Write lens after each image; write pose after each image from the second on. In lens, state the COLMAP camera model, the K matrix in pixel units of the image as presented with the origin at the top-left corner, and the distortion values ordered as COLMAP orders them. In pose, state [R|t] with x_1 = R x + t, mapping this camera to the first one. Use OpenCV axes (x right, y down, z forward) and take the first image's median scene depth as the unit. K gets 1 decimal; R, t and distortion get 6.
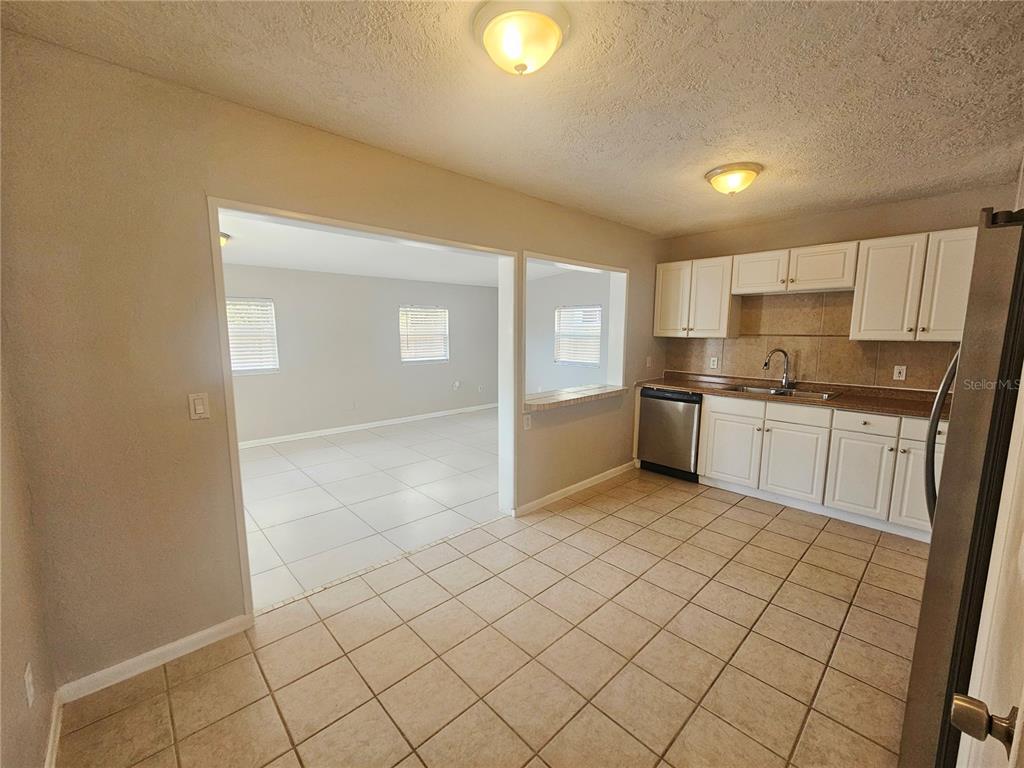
lens RADIAL K [[424.8, 0, 512.9], [0, 424.8, 386.7], [0, 0, 1]] dist [0.001994, 0.000224]
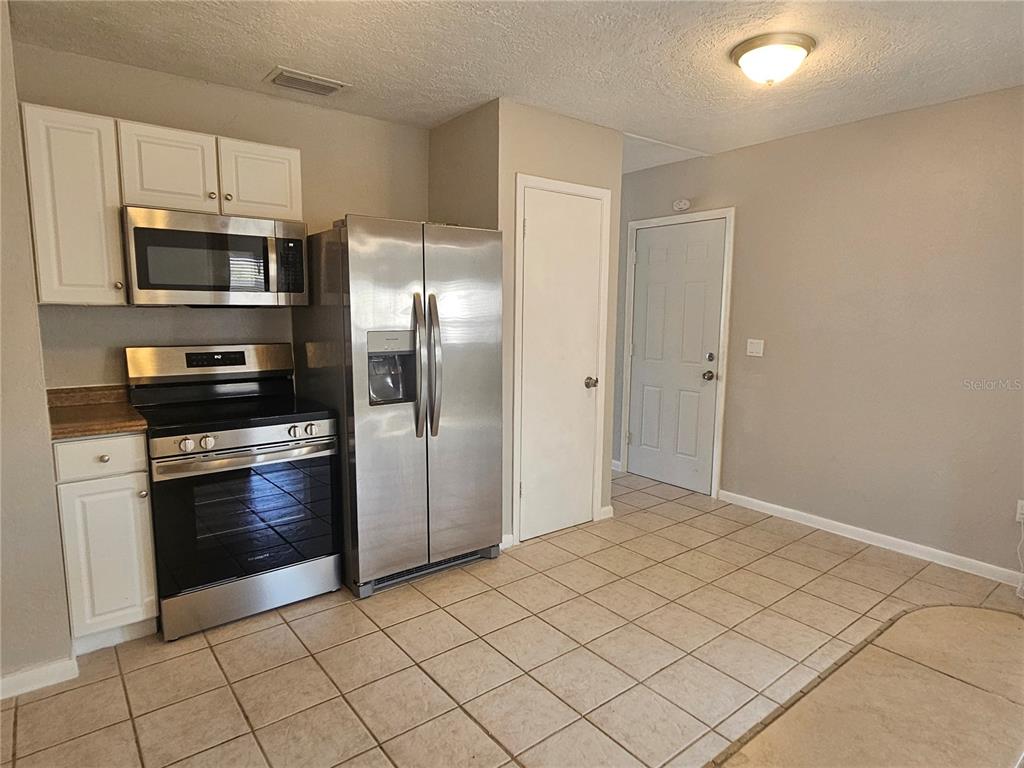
lens RADIAL K [[594.7, 0, 508.2], [0, 594.7, 388.4], [0, 0, 1]] dist [-0.002709, 0.001305]
pose [[-0.995970, -0.025804, 0.085896, 0.236344], [-0.001541, 0.962498, 0.271284, -0.136068], [-0.089675, 0.270058, -0.958659, 1.153314]]
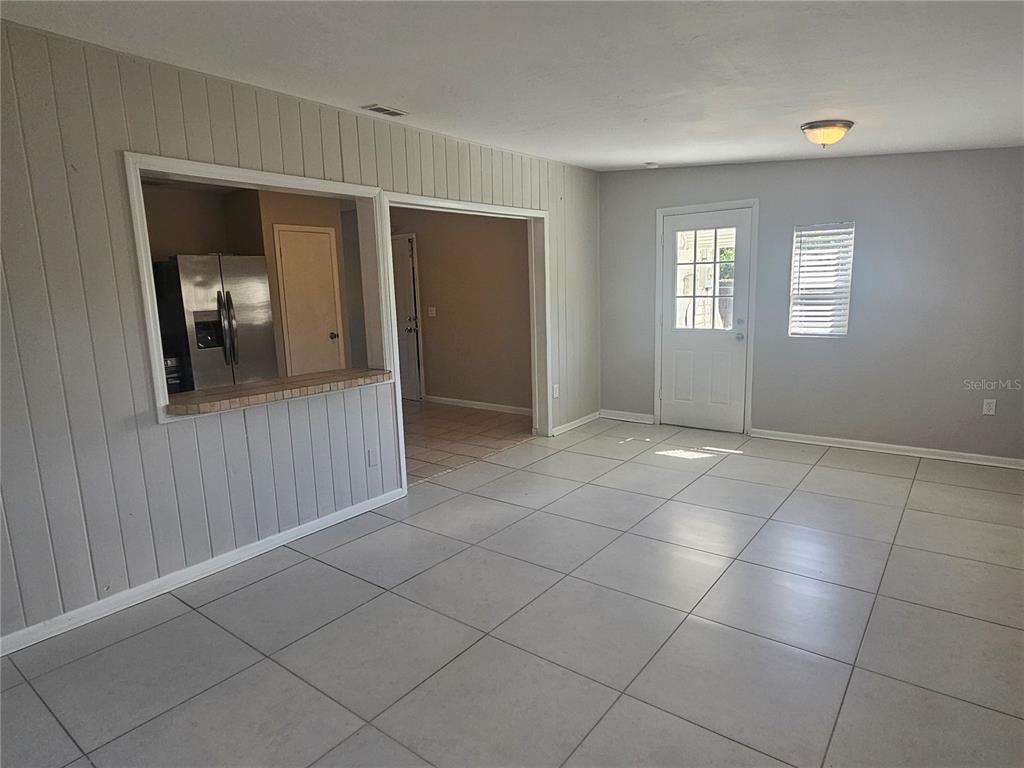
lens RADIAL K [[594.7, 0, 505.6], [0, 594.7, 387.1], [0, 0, 1]] dist [-0.002709, 0.001305]
pose [[-0.987389, 0.052489, -0.149360, -0.055540], [0.005163, 0.953612, 0.300995, -0.262916], [0.158230, 0.296428, -0.941857, 1.996691]]
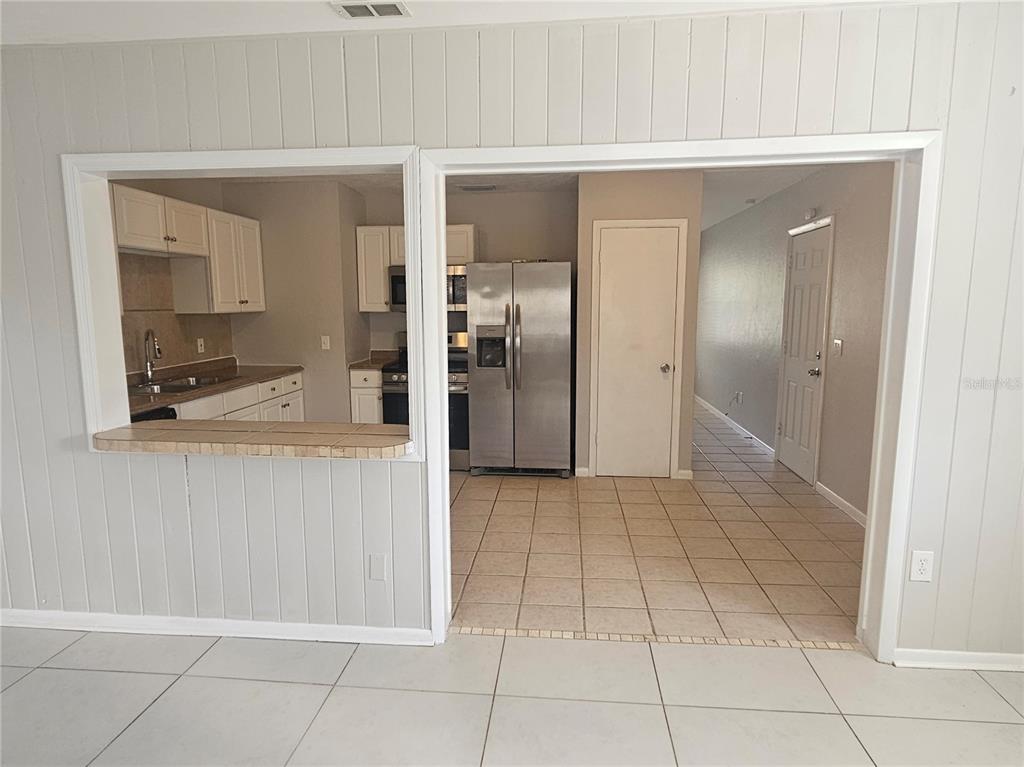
lens RADIAL K [[594.7, 0, 511.3], [0, 594.7, 391.6], [0, 0, 1]] dist [-0.002709, 0.001305]
pose [[-0.664723, -0.110482, 0.738875, -0.571365], [0.103834, 0.965744, 0.237818, -0.170606], [-0.739839, 0.234804, -0.630480, 1.262240]]
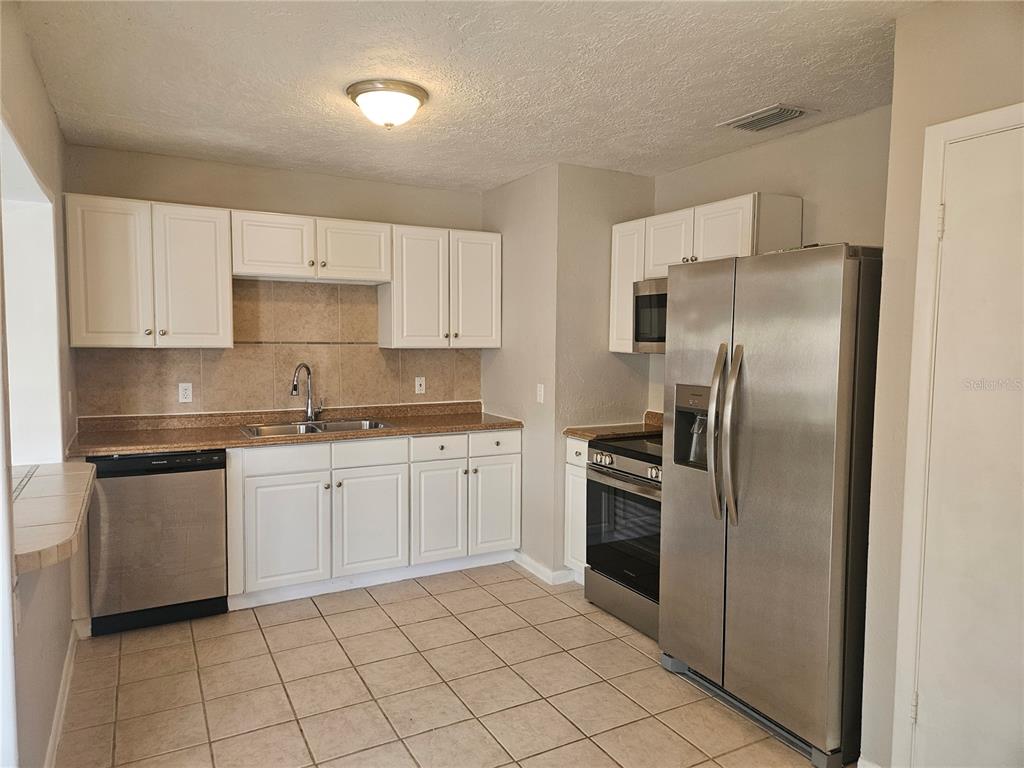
lens RADIAL K [[684.3, 0, 508.6], [0, 684.3, 383.3], [0, 0, 1]] dist [0.038428, -0.017432]
pose [[0.260547, -0.066256, 0.963185, -0.343496], [0.124677, 0.991598, 0.034485, -0.057213], [-0.957377, 0.111102, 0.266619, 0.426788]]
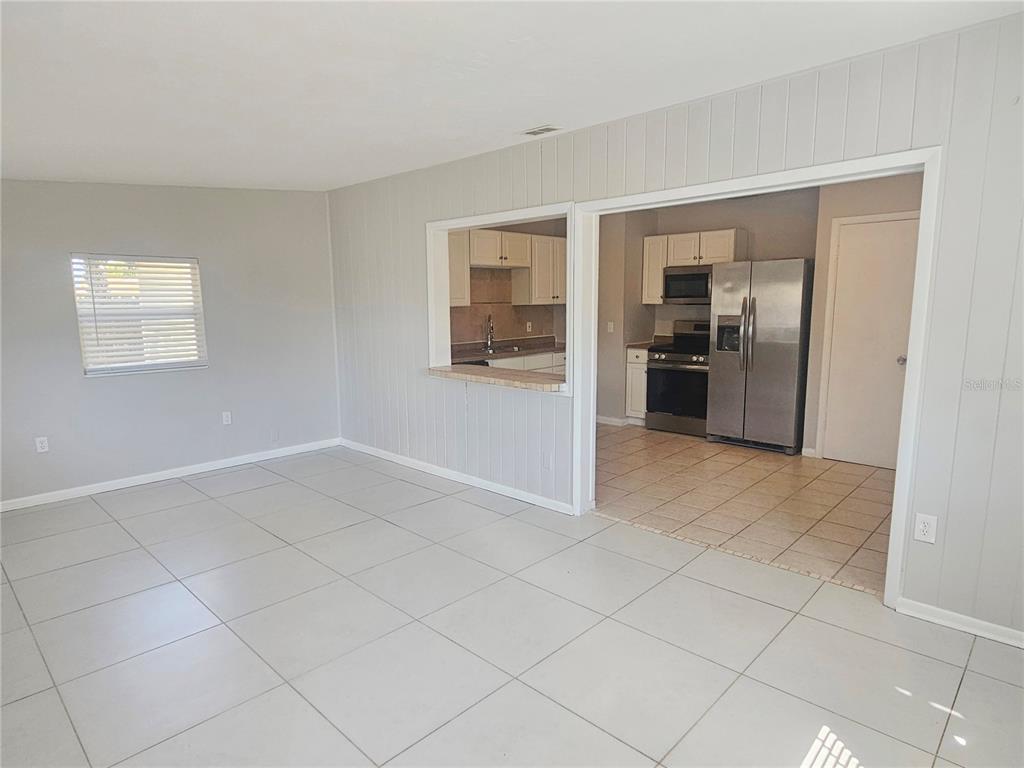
lens RADIAL K [[594.7, 0, 518.0], [0, 594.7, 389.9], [0, 0, 1]] dist [-0.002709, 0.001305]
pose [[-0.063167, -0.152614, 0.986265, -1.072389], [0.147874, 0.975899, 0.160481, -0.144133], [-0.986987, 0.155980, -0.039077, 1.065559]]
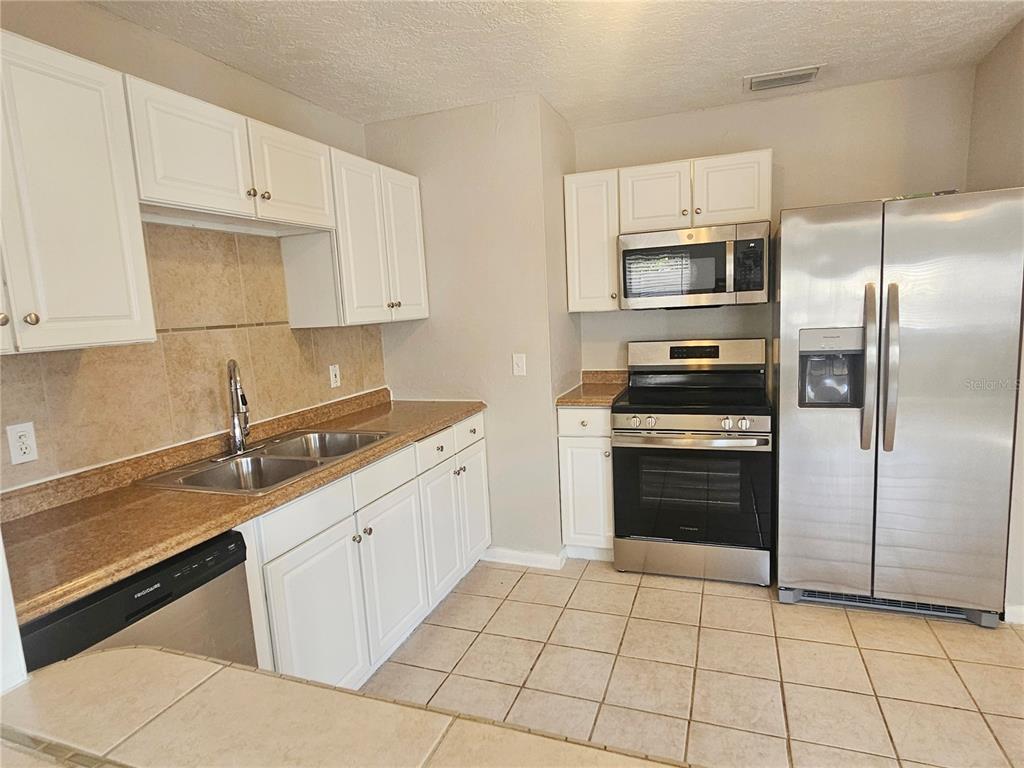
lens RADIAL K [[594.7, 0, 512.7], [0, 594.7, 389.8], [0, 0, 1]] dist [-0.002709, 0.001305]
pose [[-0.440218, -0.108272, 0.891339, -0.006667], [0.173263, 0.963802, 0.202646, -0.136012], [-0.881015, 0.243644, -0.405524, 1.046153]]
